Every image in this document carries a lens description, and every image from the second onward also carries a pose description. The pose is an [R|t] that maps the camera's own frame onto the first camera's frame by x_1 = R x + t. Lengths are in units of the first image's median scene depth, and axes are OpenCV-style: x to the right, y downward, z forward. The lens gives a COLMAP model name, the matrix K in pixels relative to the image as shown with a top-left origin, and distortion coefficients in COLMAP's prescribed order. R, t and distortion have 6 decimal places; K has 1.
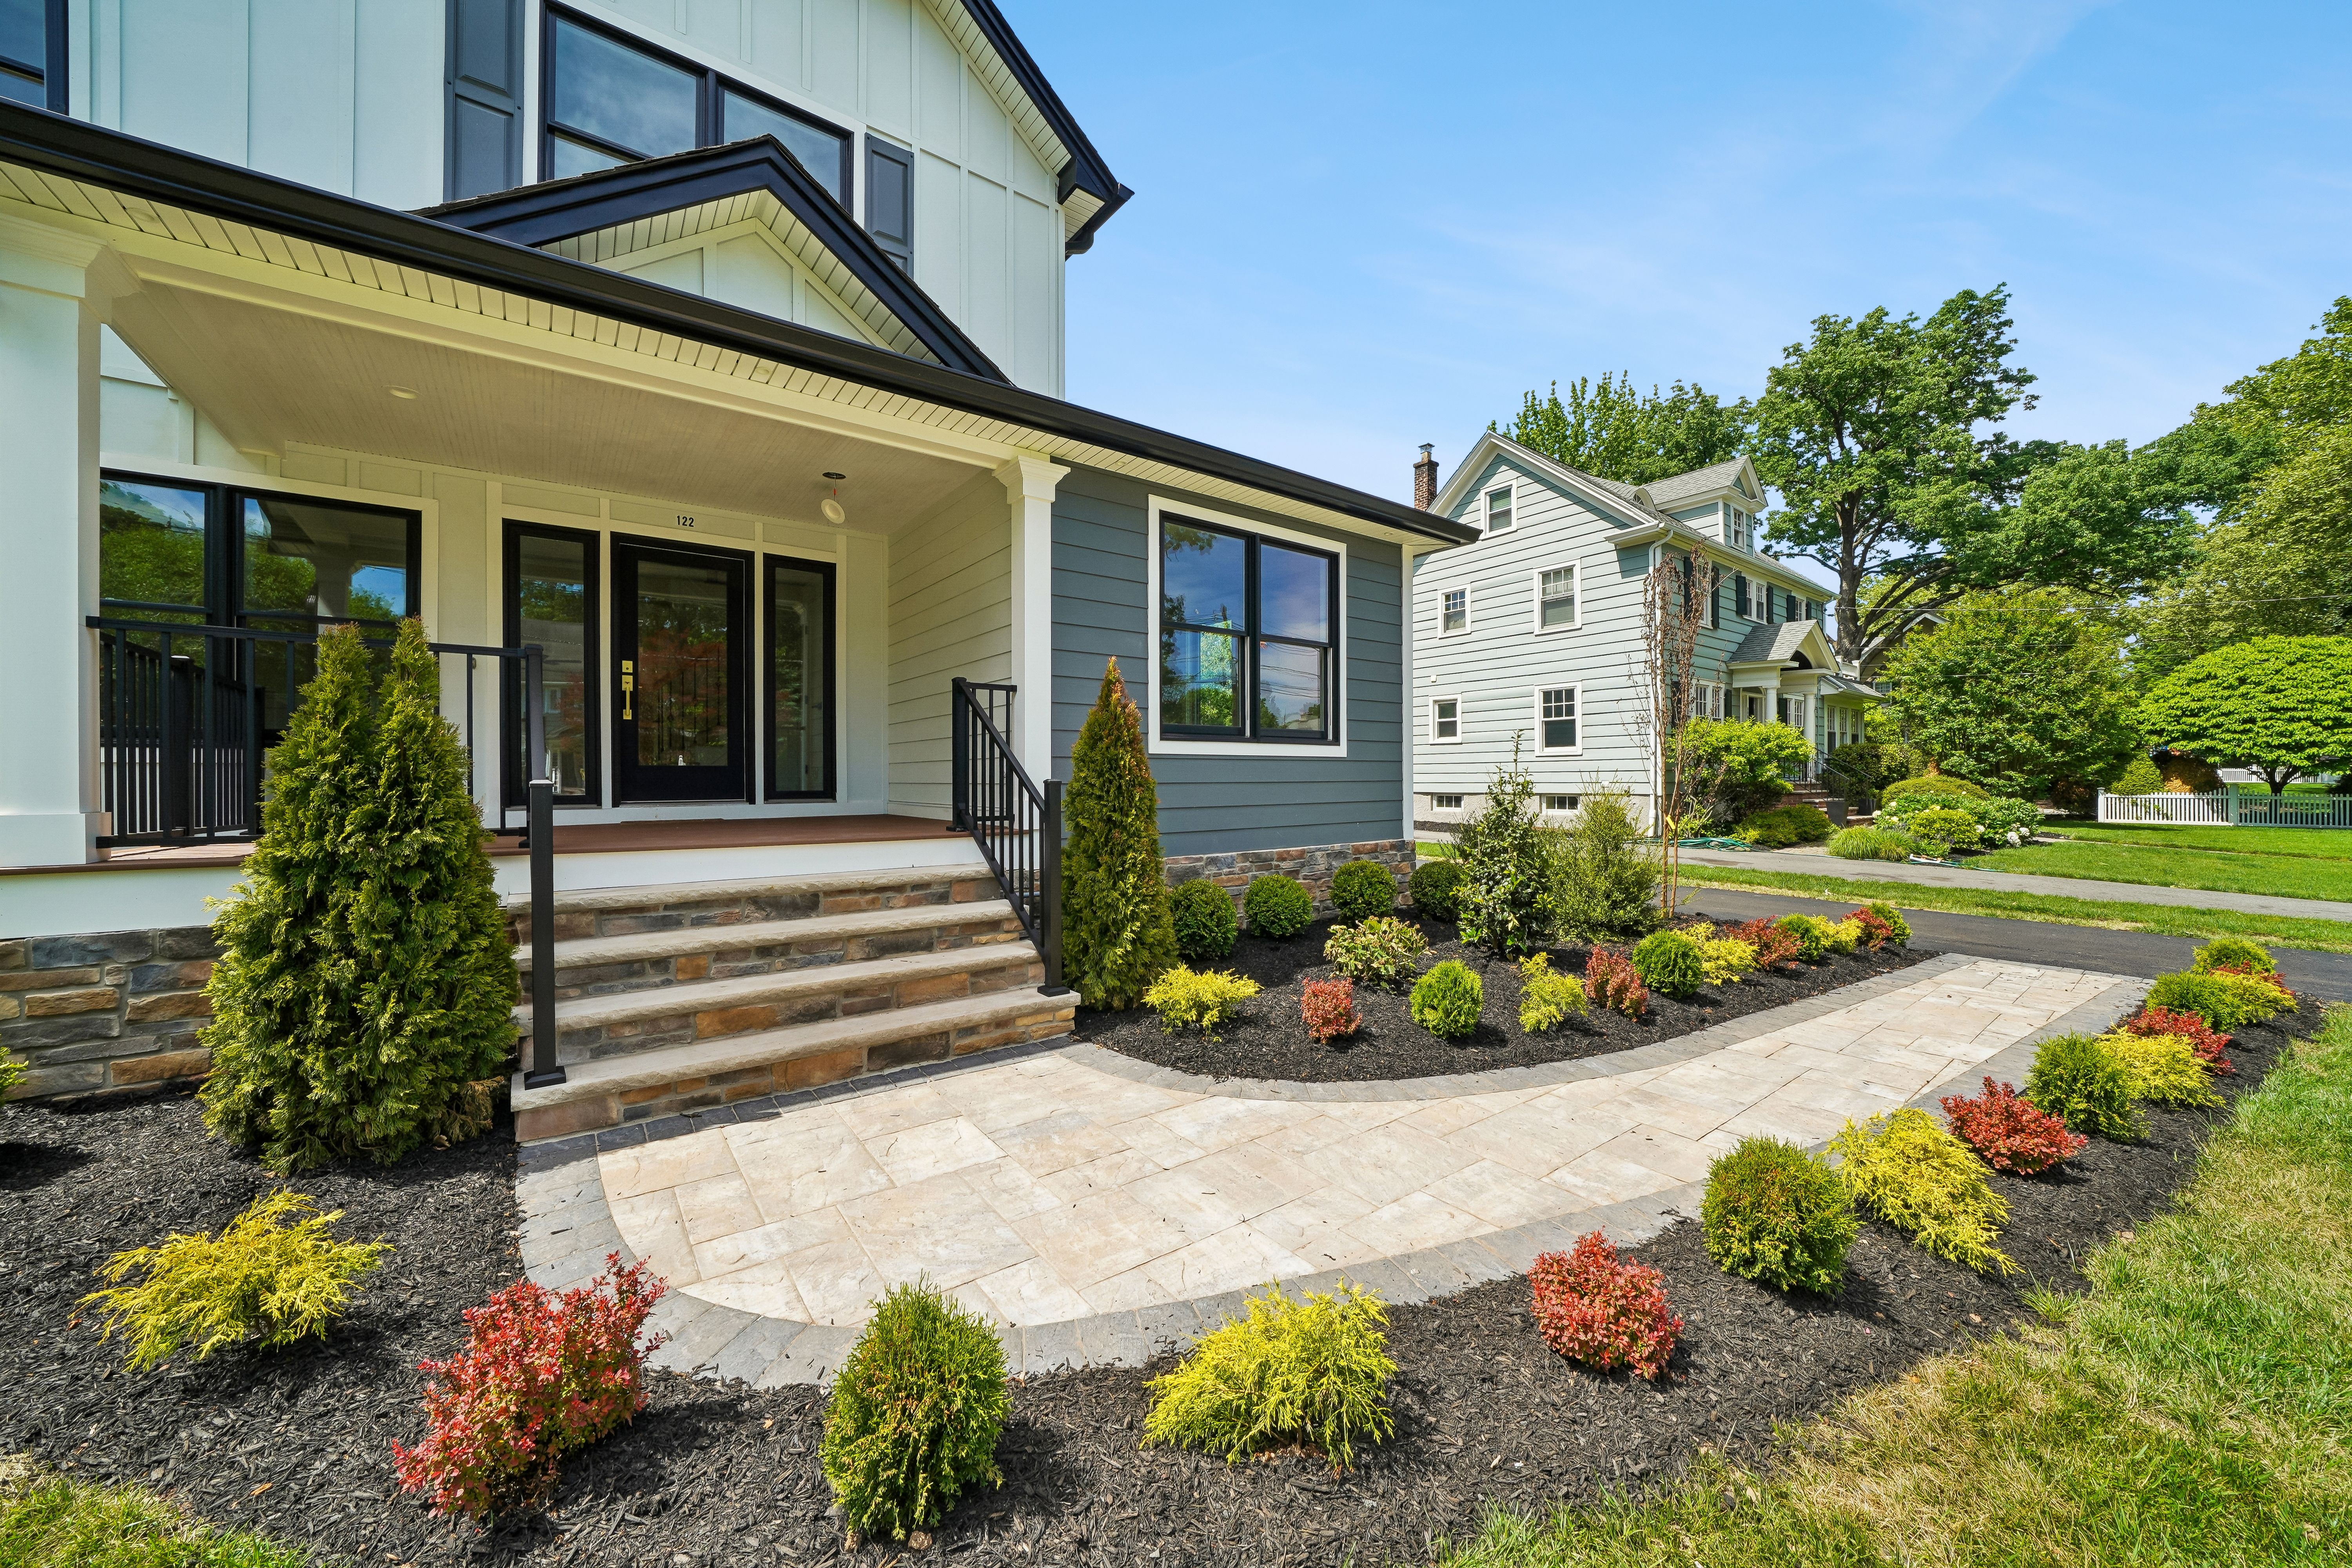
lens RADIAL K [[822.7, 0, 1165.2], [0, 822.7, 777.8], [0, 0, 1]] dist [-0.020120, 0.000675]
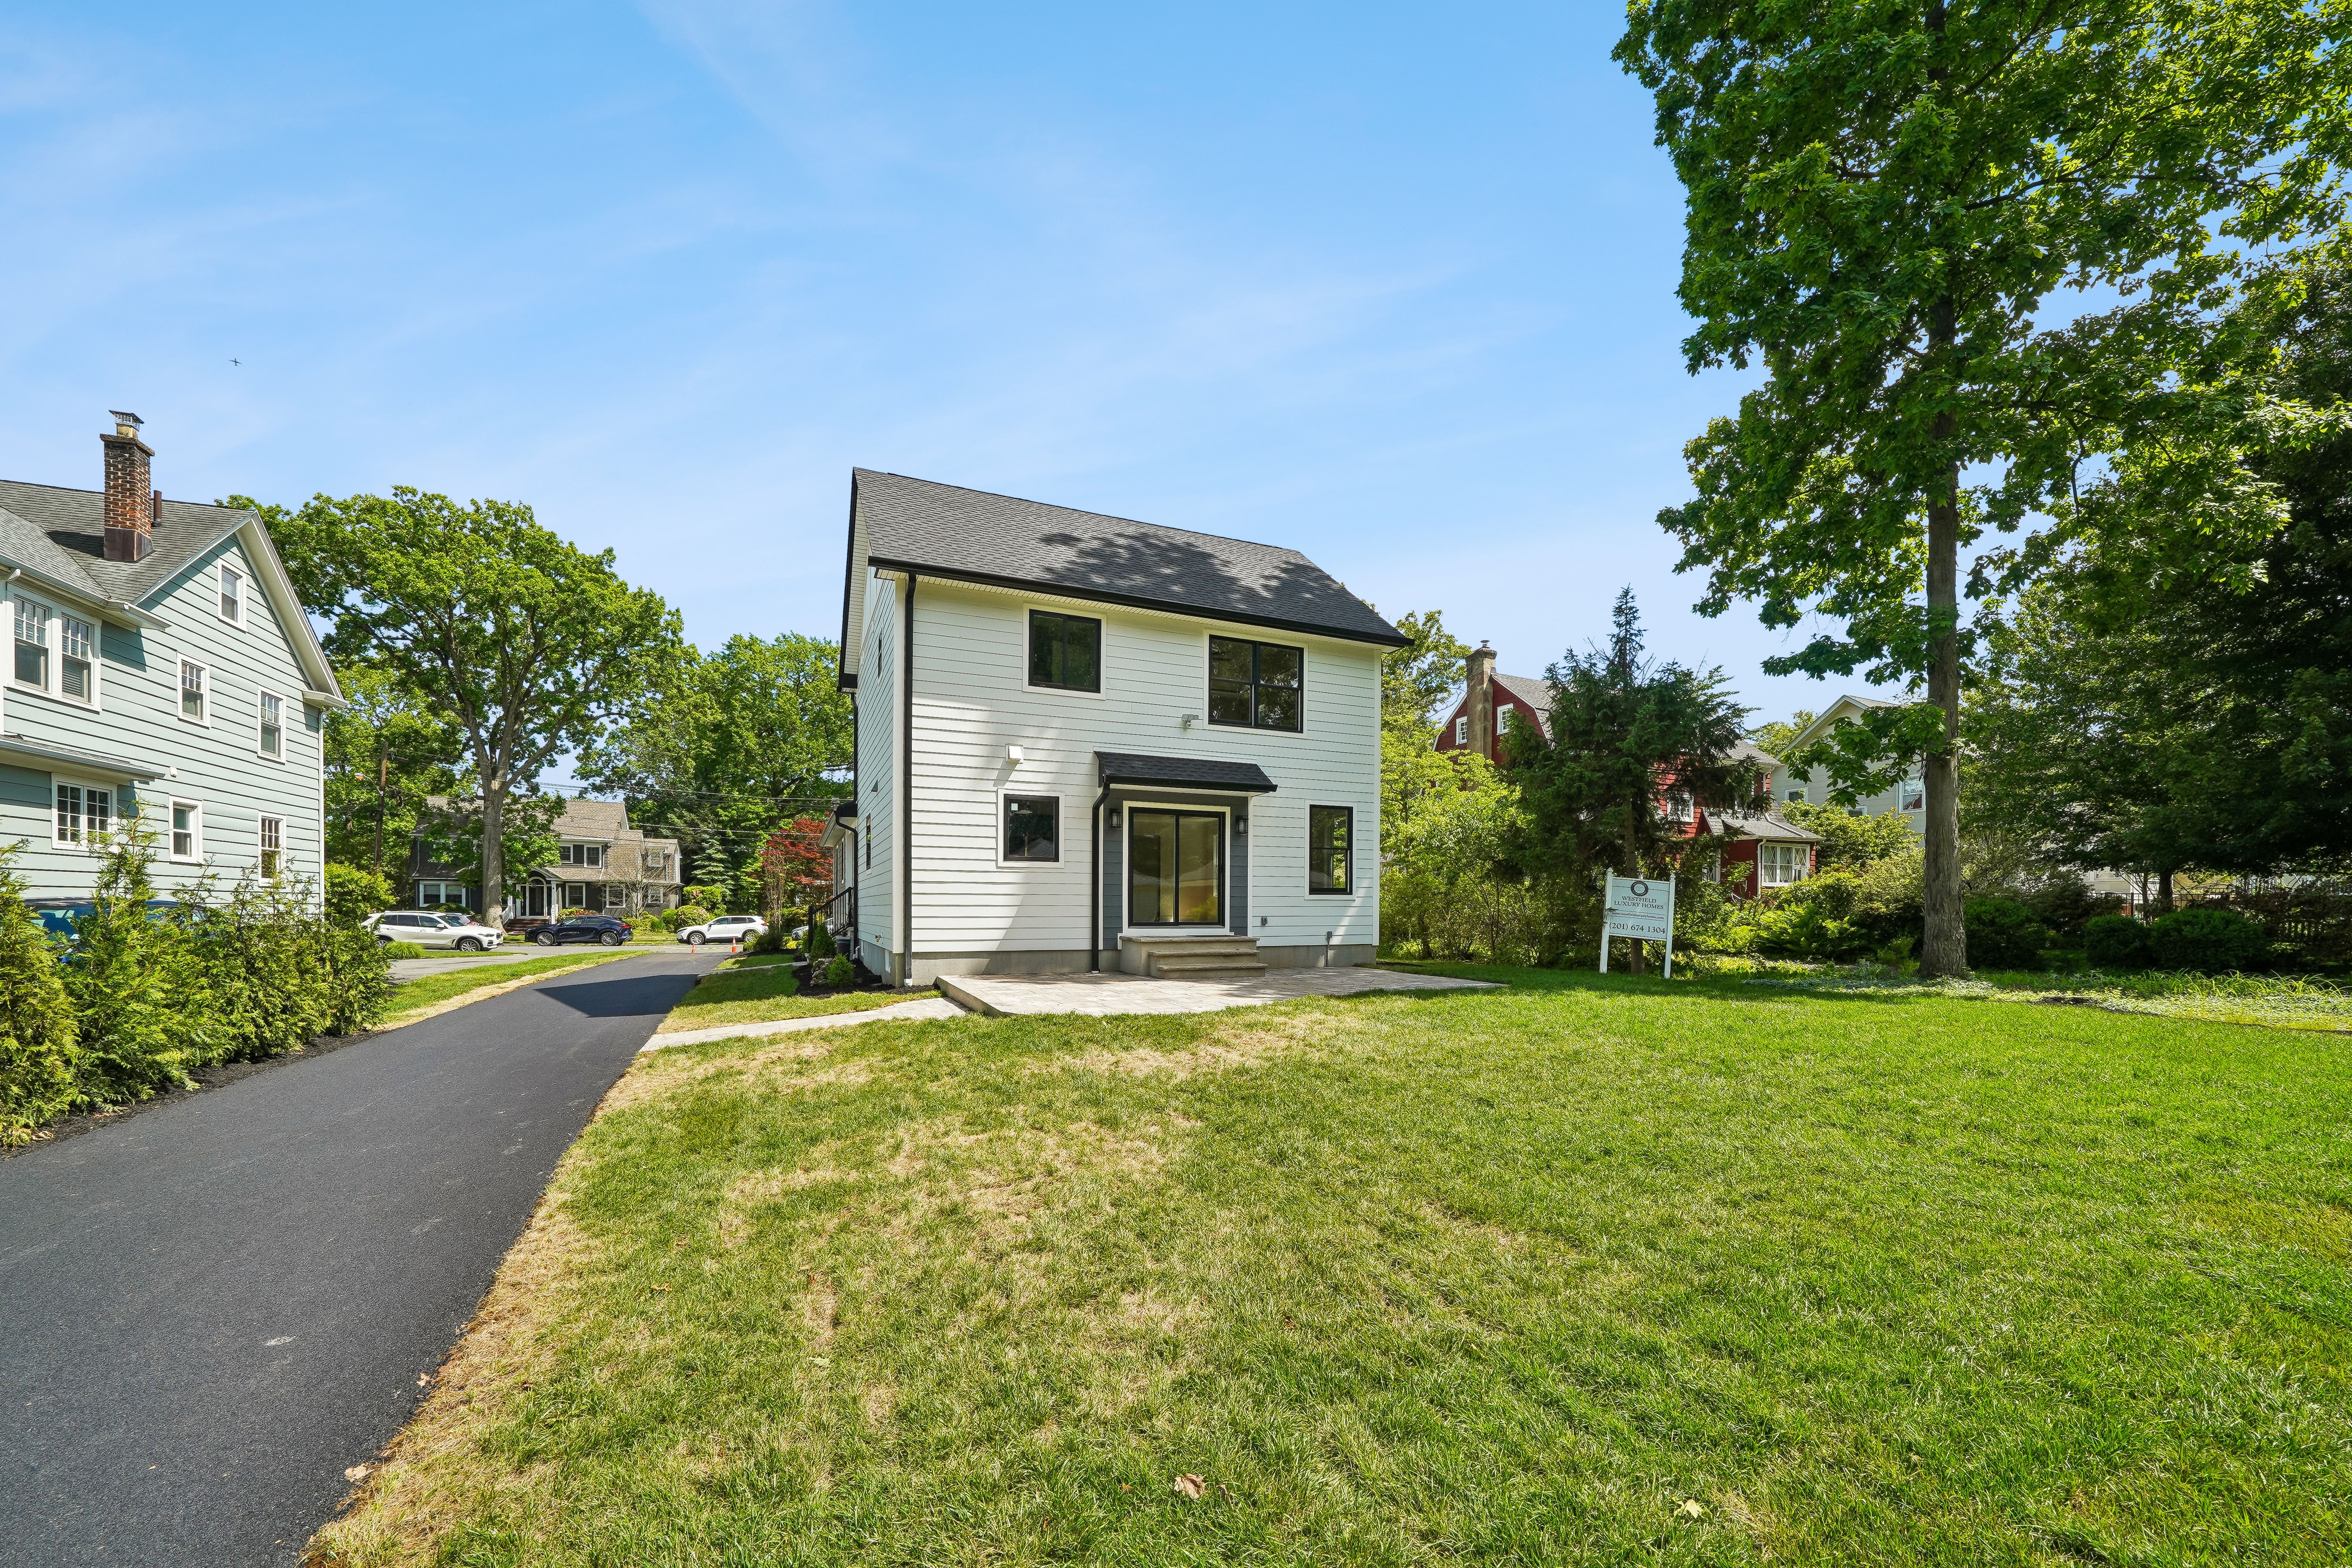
lens RADIAL K [[869.3, 0, 1161.3], [0, 869.3, 909.5], [0, 0, 1]] dist [-0.015125, 0.000338]
pose [[-0.971591, 0.000442, 0.236664, -2.587516], [0.001527, 0.999989, 0.004405, -0.008513], [-0.236660, 0.004641, -0.971581, 5.681209]]
